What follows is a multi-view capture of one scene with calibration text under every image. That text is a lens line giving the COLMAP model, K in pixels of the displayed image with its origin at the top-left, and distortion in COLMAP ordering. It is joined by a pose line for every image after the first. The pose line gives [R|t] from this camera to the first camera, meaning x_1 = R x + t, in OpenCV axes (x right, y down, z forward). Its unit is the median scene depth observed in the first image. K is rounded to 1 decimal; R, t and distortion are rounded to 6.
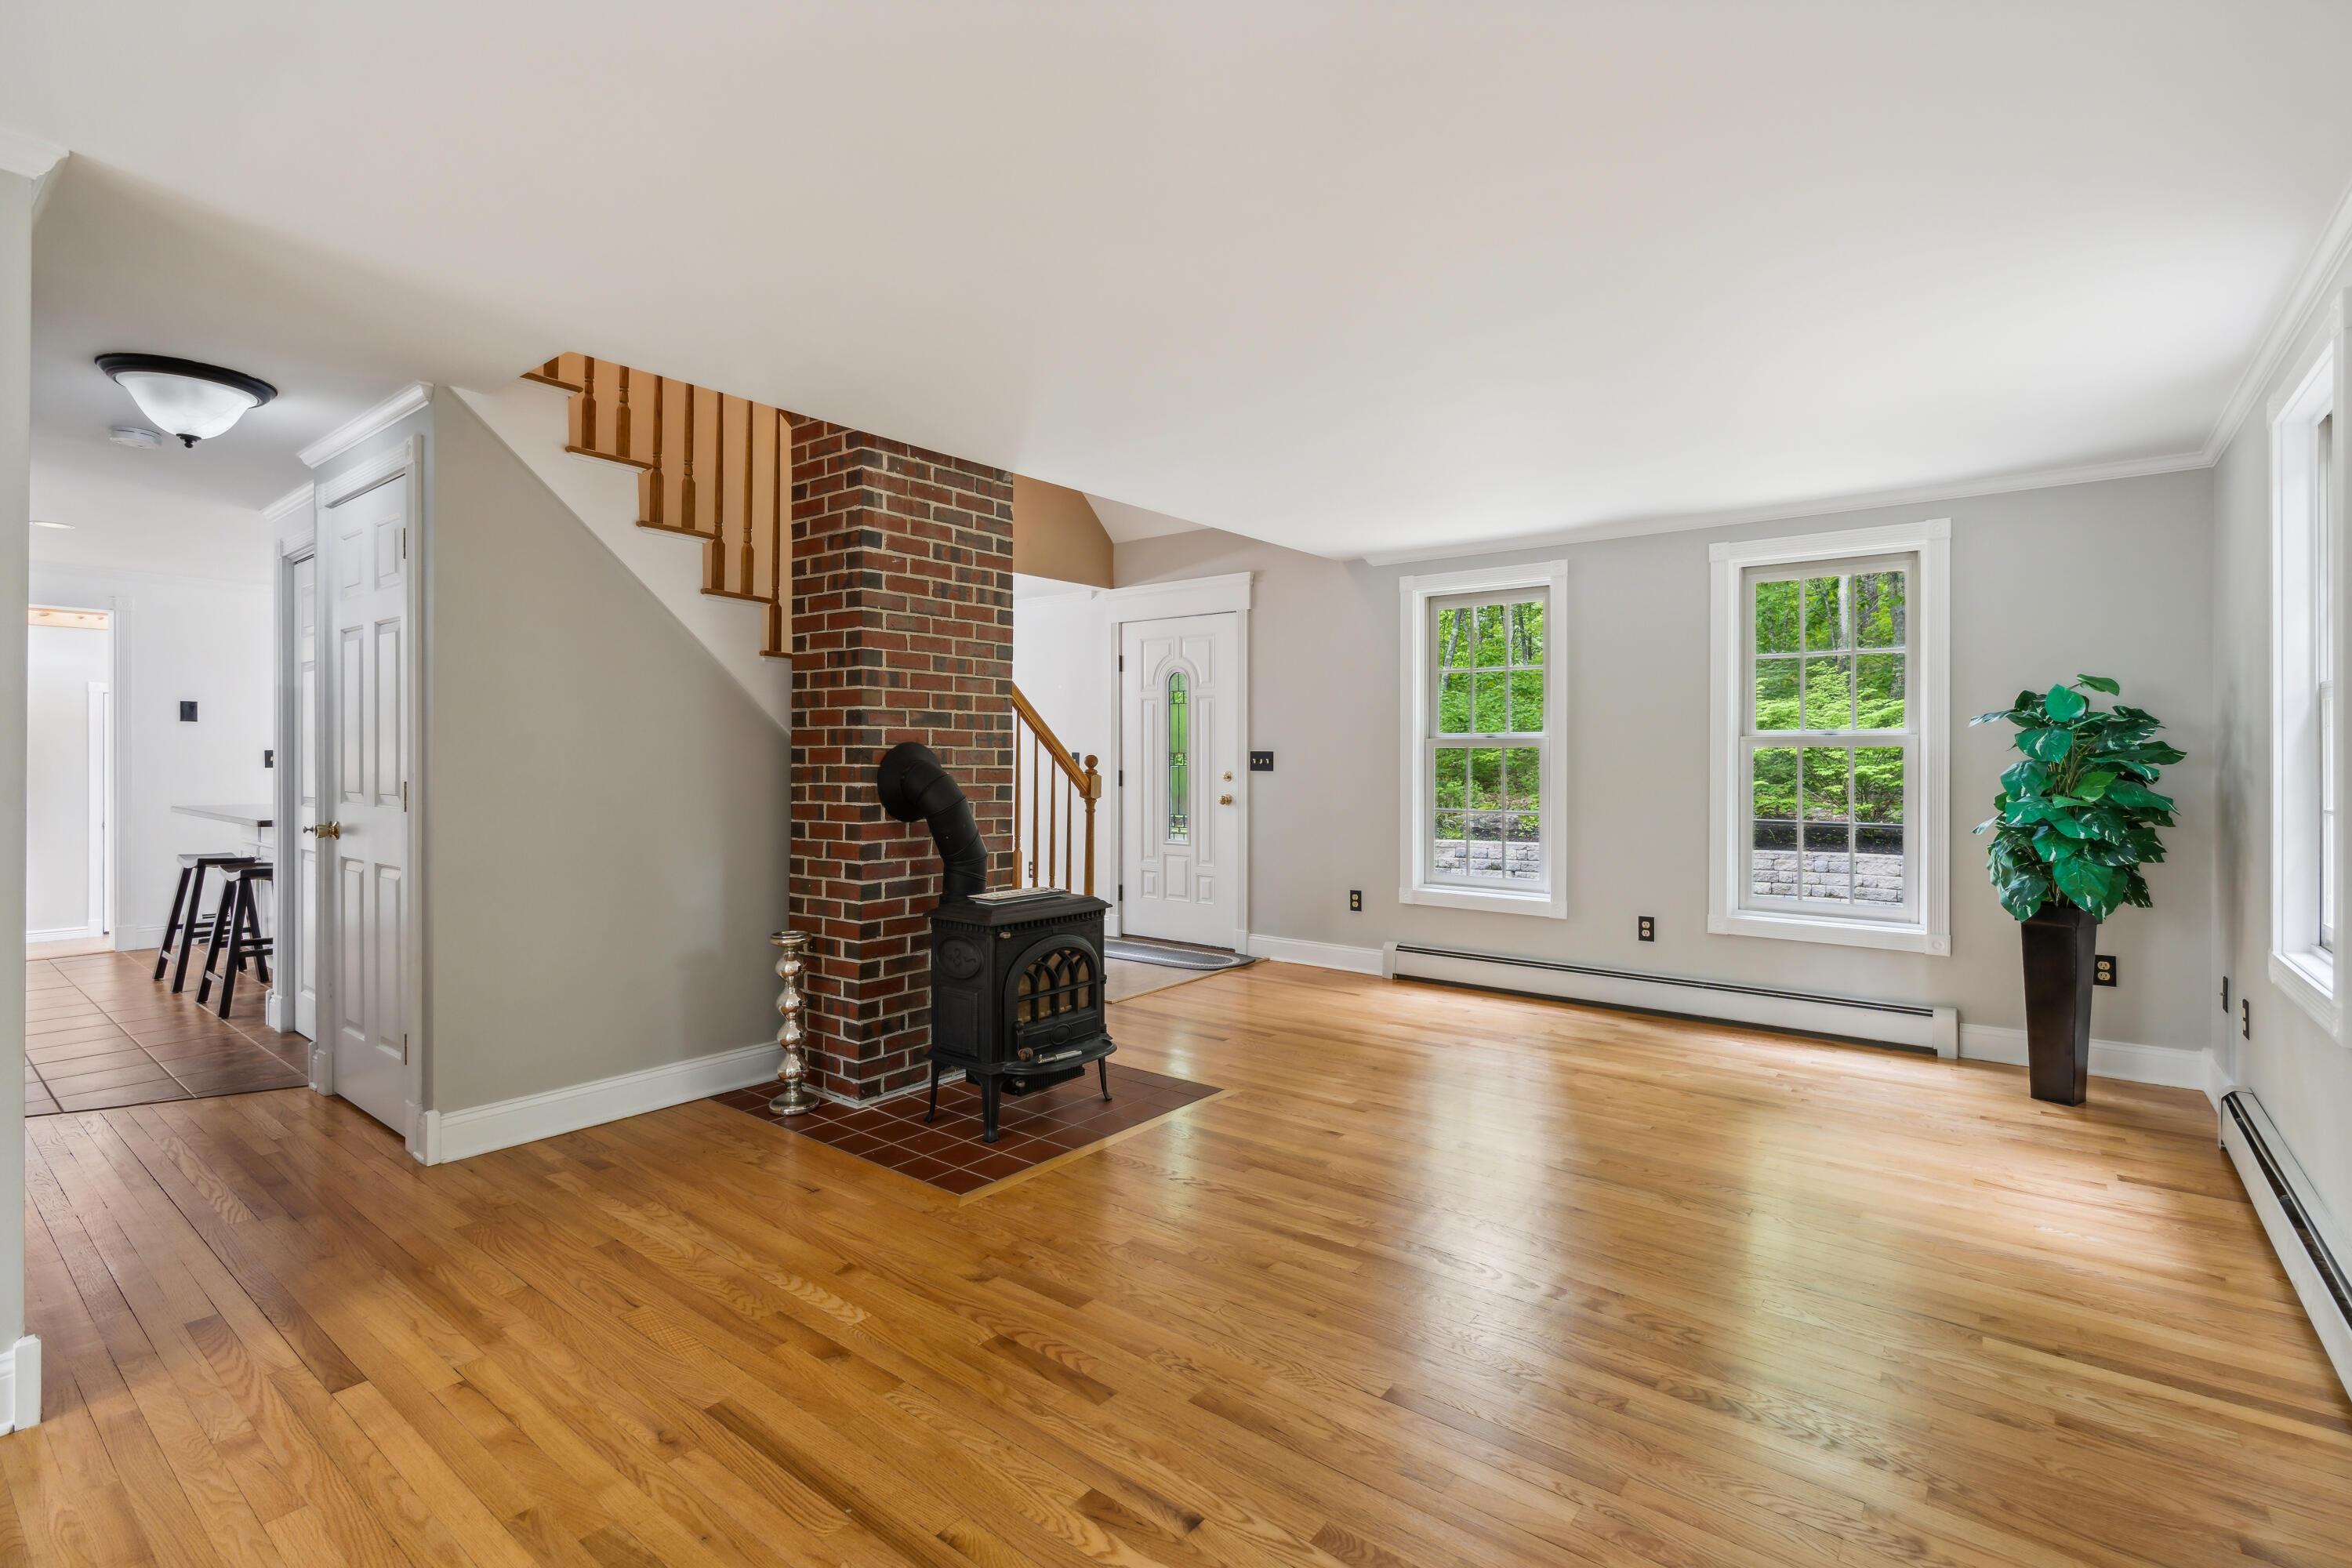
lens RADIAL K [[1089.3, 0, 1181.1], [0, 1089.3, 766.8], [0, 0, 1]] dist [-0.004920, 0.001953]
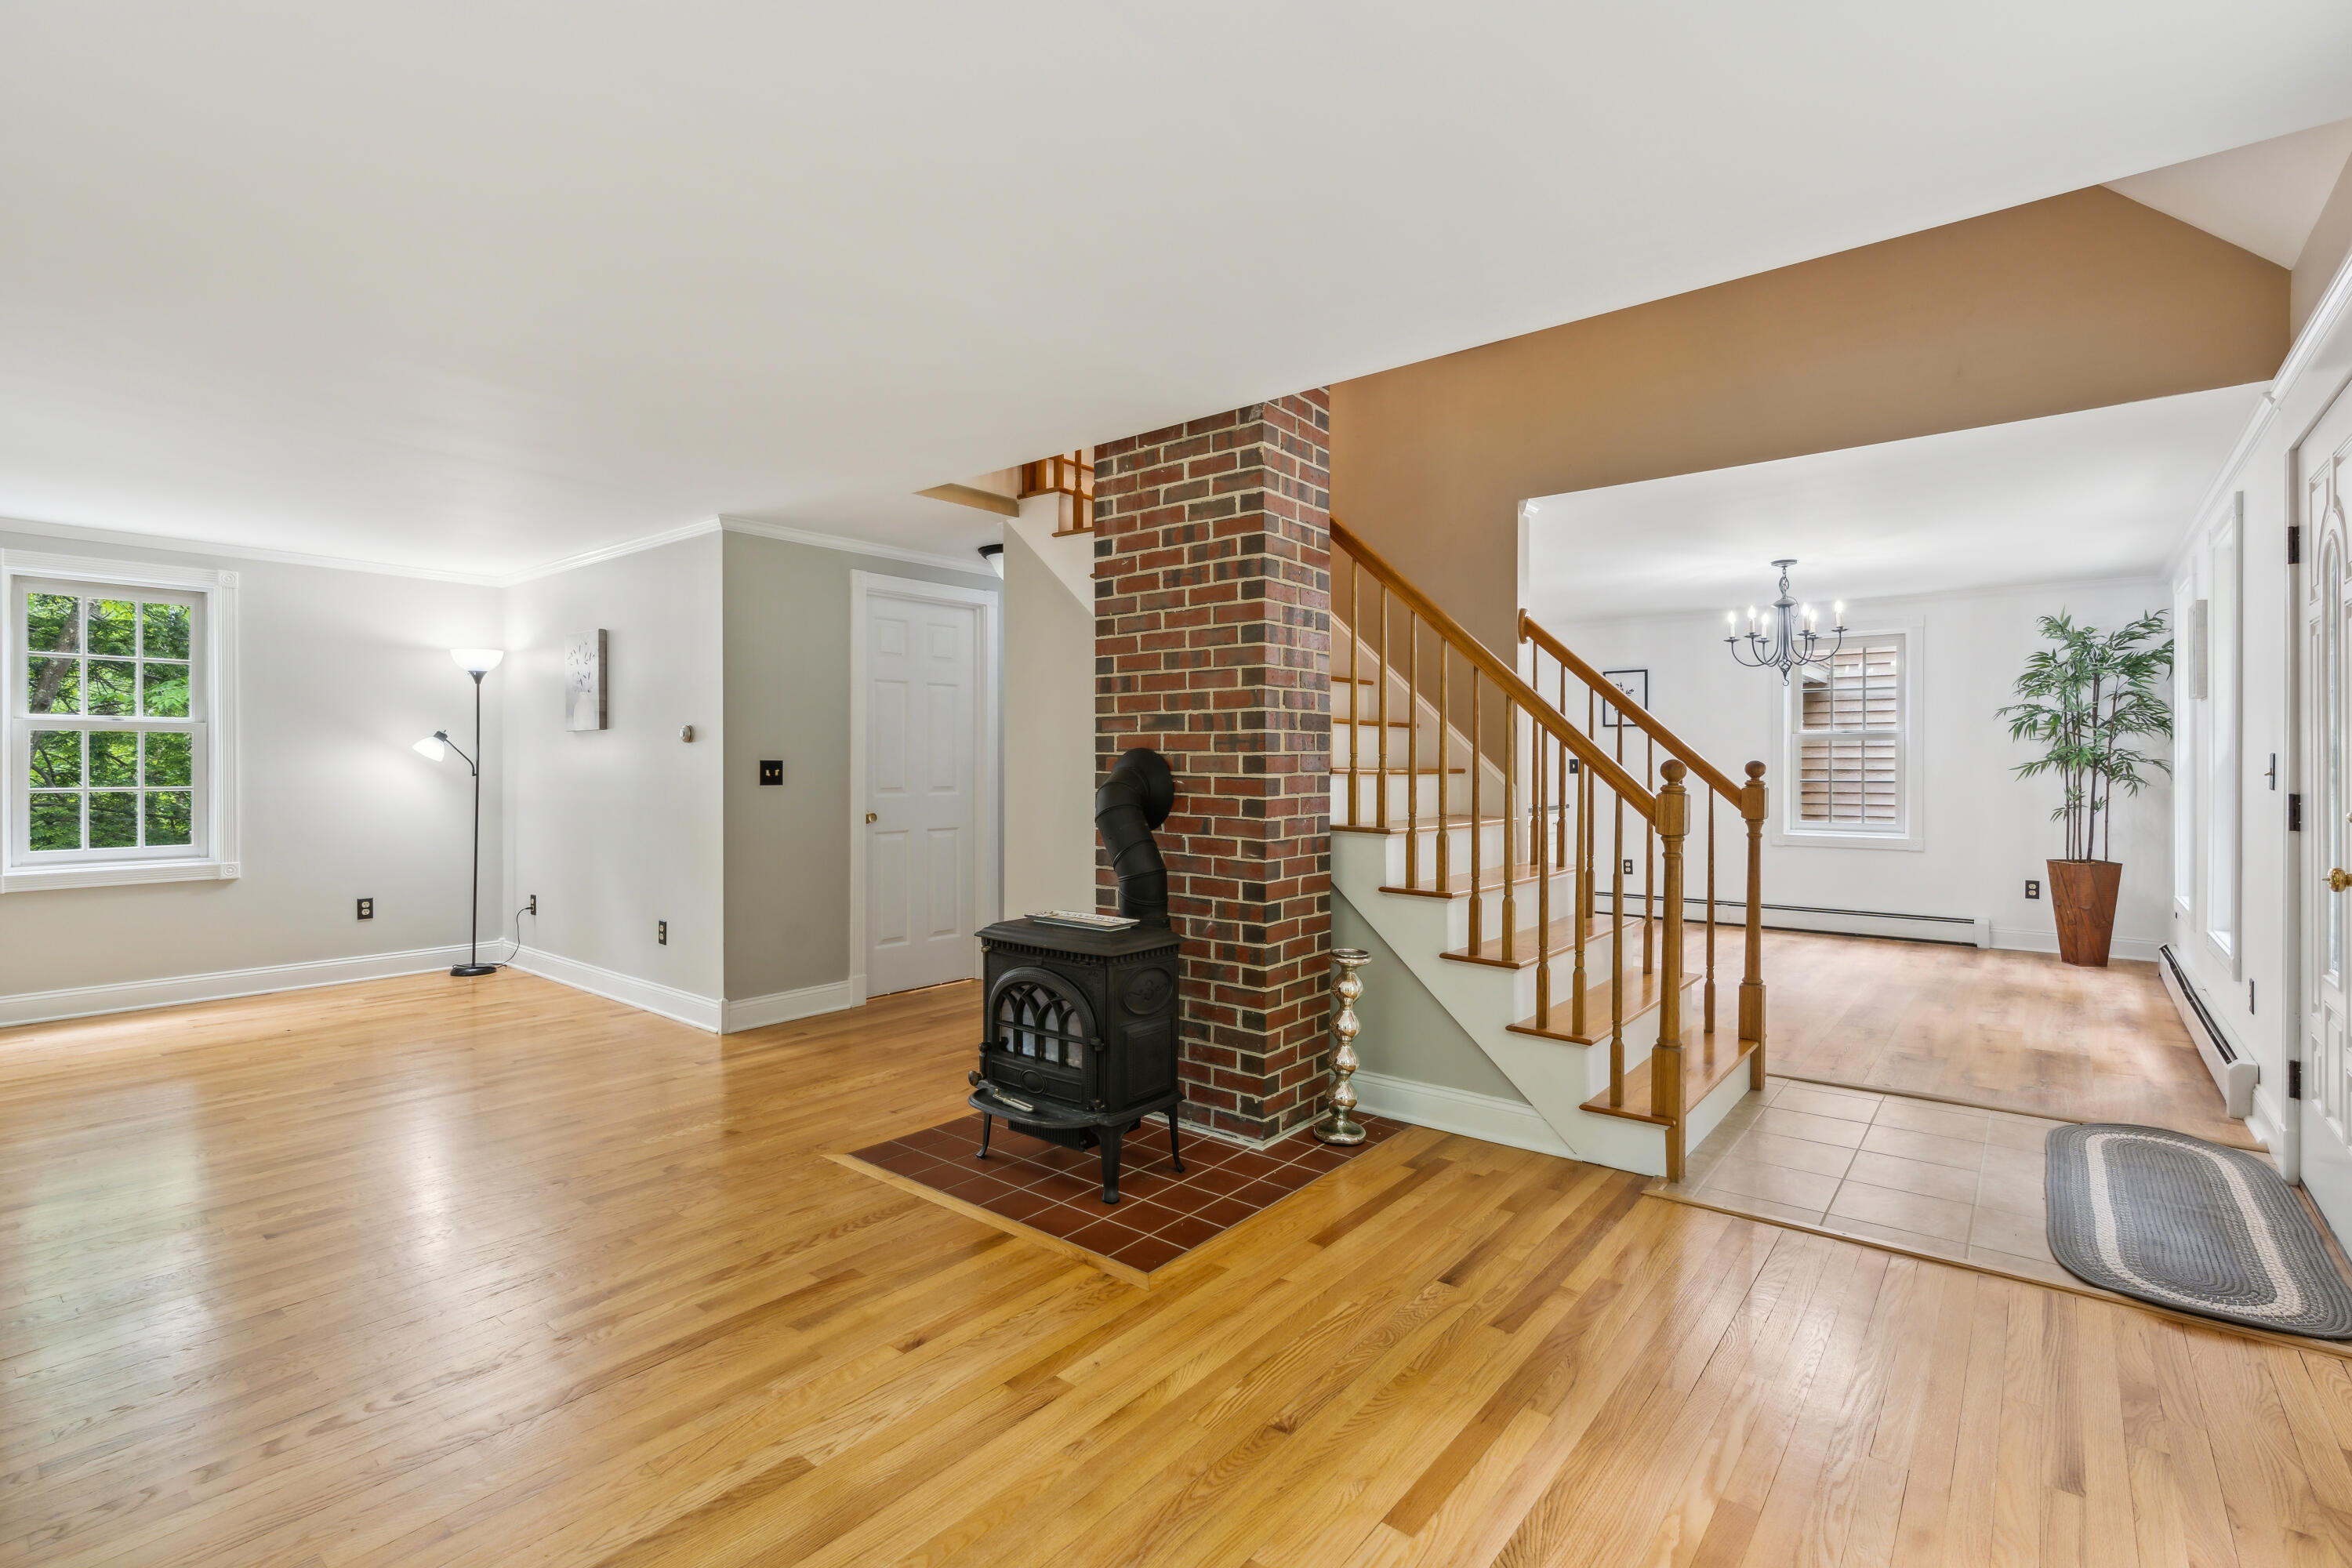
lens RADIAL K [[1089.3, 0, 1182.8], [0, 1089.3, 775.9], [0, 0, 1]] dist [-0.004920, 0.001953]
pose [[-0.019900, 0.014647, -0.999695, 0.691983], [-0.002586, 0.999889, 0.014702, -0.012056], [0.999799, 0.002877, -0.019860, 1.037368]]
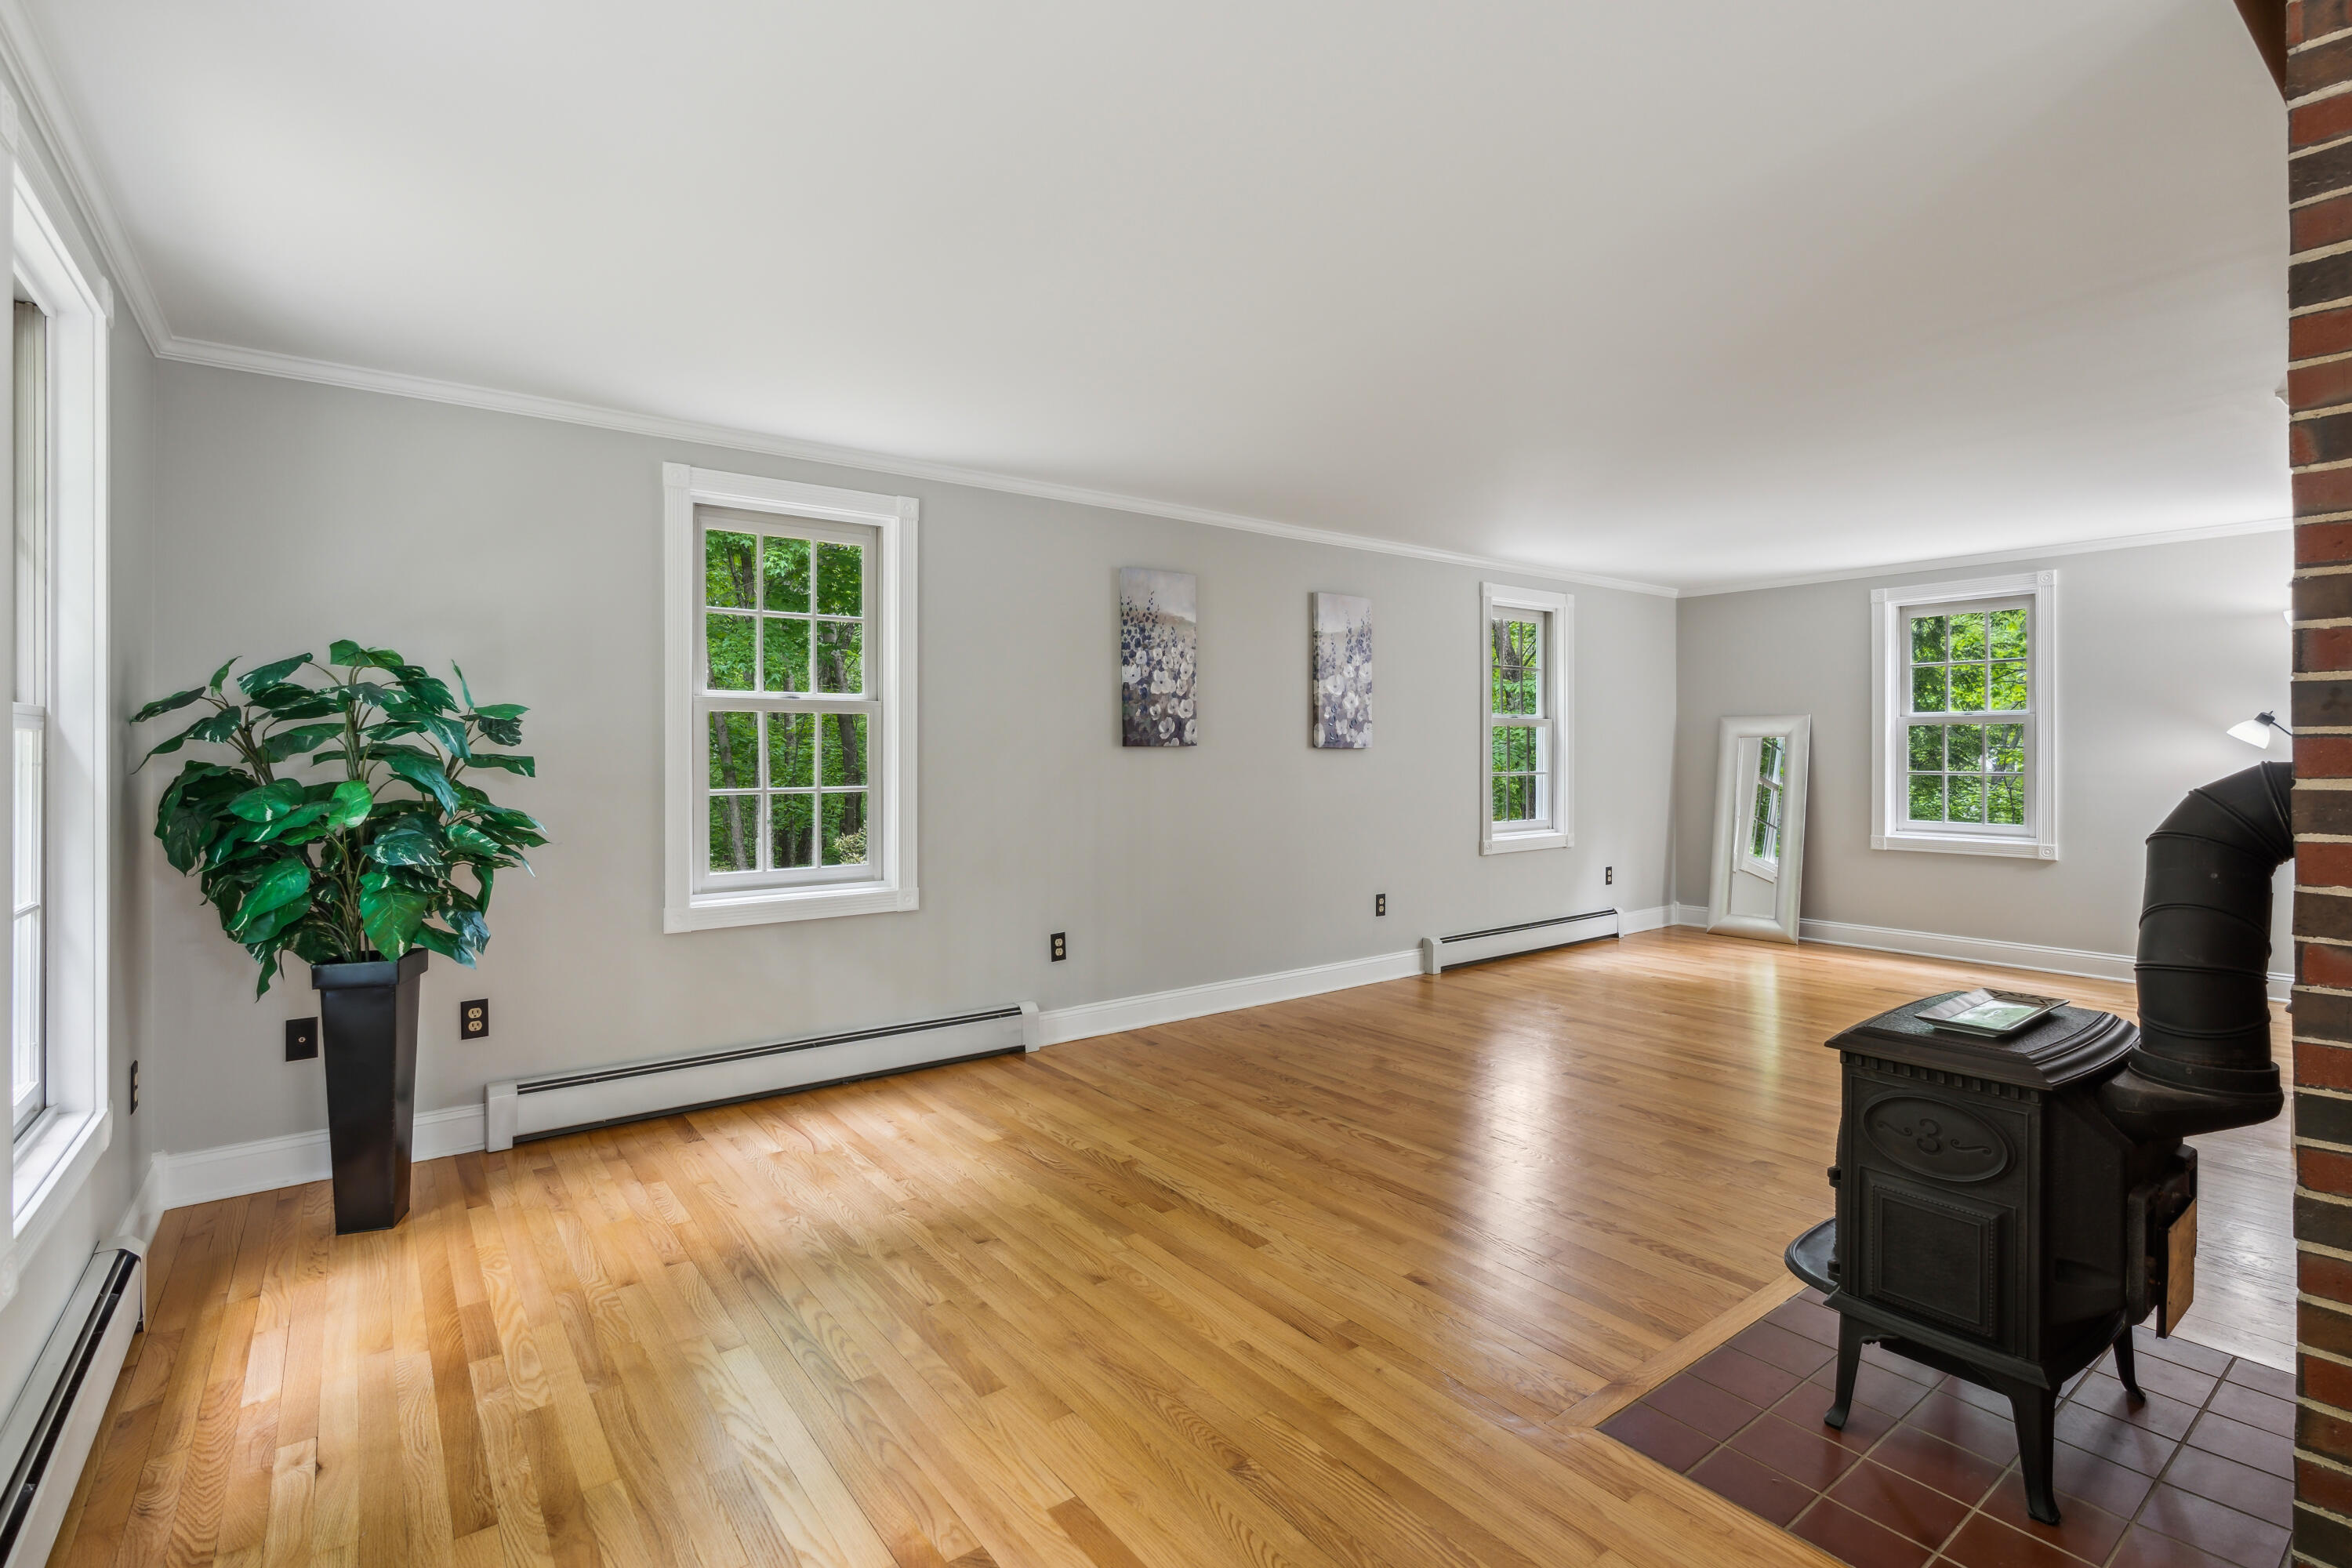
lens RADIAL K [[1089.3, 0, 1155.4], [0, 1089.3, 764.8], [0, 0, 1]] dist [-0.004920, 0.001953]
pose [[-0.963379, -0.002380, 0.268131, 0.103241], [0.001839, 0.999878, 0.015481, -0.011452], [-0.268136, 0.015407, -0.963258, 1.527519]]
